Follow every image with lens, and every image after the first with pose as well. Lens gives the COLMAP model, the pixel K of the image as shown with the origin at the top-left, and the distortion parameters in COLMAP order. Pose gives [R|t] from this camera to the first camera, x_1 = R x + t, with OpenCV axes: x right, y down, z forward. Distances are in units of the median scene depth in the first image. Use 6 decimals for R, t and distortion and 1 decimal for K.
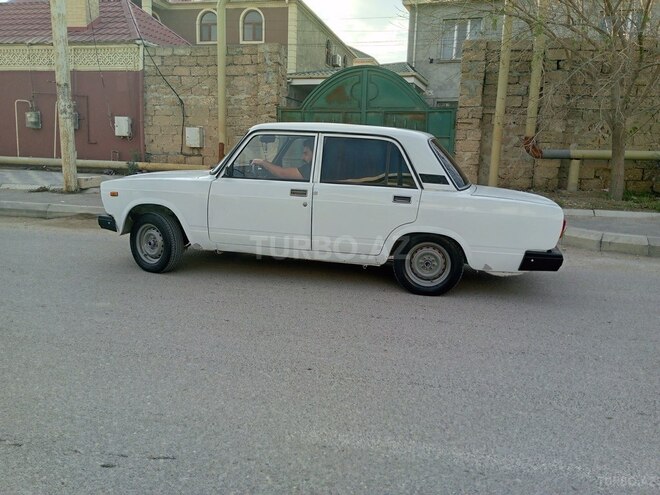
lens RADIAL K [[531.6, 0, 325.4], [0, 531.6, 245.0], [0, 0, 1]] dist [0.115746, -0.194710]
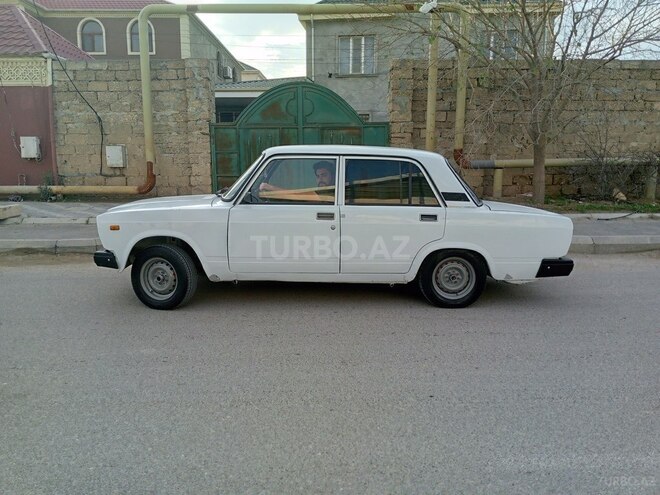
lens RADIAL K [[531.6, 0, 325.4], [0, 531.6, 245.0], [0, 0, 1]] dist [0.115746, -0.194710]
pose [[0.972626, -0.065211, 0.223040, -0.247645], [0.069140, 0.997558, -0.009846, -0.031464], [-0.221854, 0.024998, 0.974759, 0.031881]]
